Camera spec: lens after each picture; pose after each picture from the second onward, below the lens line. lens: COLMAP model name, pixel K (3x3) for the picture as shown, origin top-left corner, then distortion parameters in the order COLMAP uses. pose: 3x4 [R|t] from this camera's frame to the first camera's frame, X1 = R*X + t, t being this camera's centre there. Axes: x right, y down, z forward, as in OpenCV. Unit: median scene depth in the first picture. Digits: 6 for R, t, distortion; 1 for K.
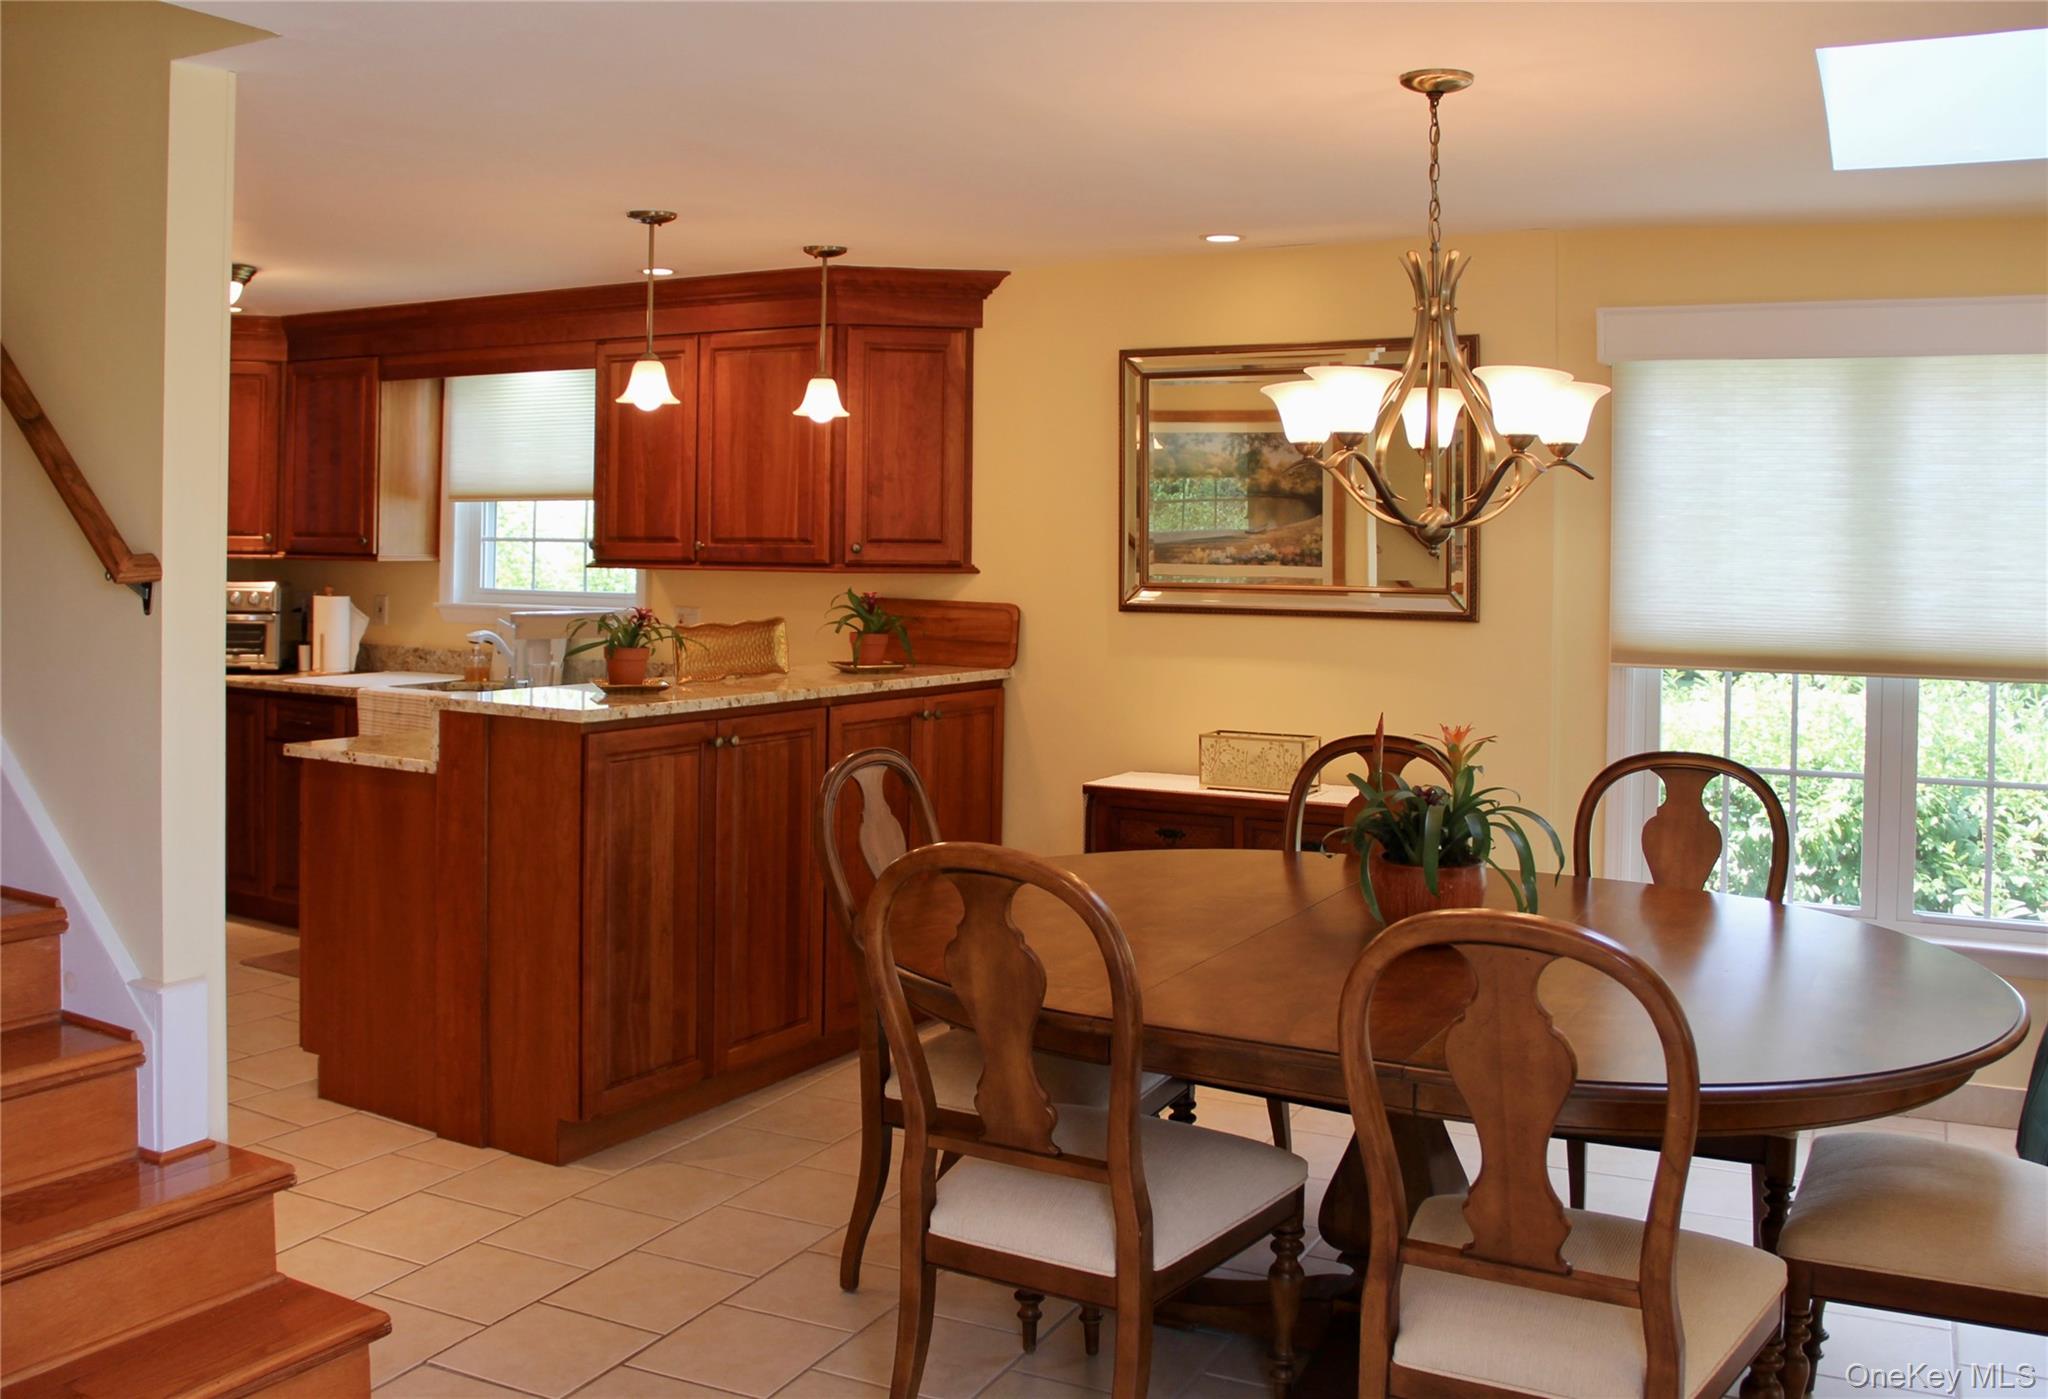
lens RADIAL K [[1943.3, 0, 963.2], [0, 1943.3, 502.5], [0, 0, 1]] dist [-0.077093, 0.000000]
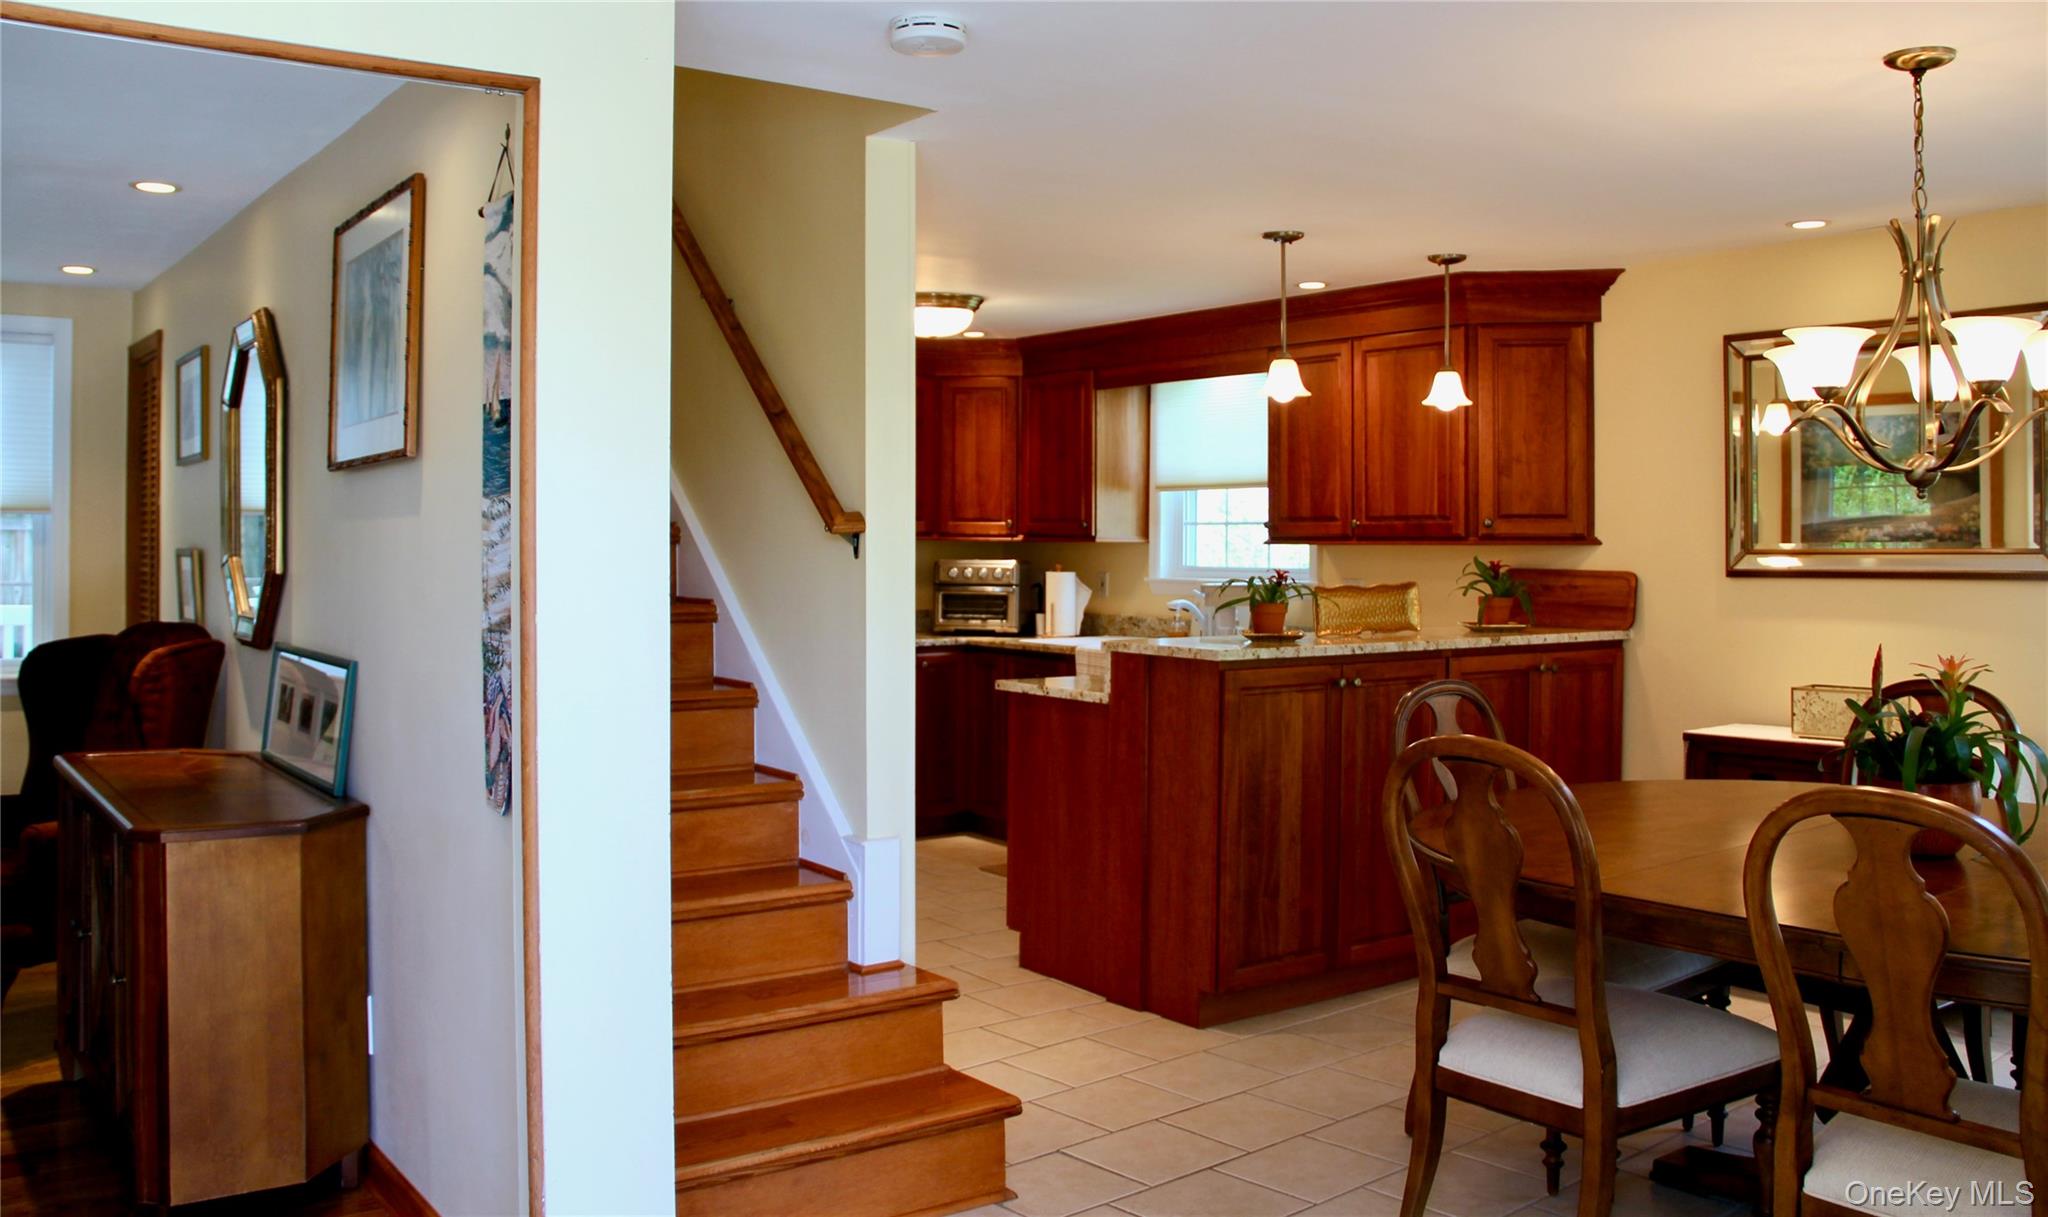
lens RADIAL K [[1805.7, 0, 1056.2], [0, 1805.7, 533.3], [0, 0, 1]] dist [-0.057956, 0.125401]
pose [[0.937426, -0.007232, -0.348108, 0.097706], [0.011142, 0.999895, 0.009233, 0.022966], [0.348005, -0.012534, 0.937409, -0.083150]]
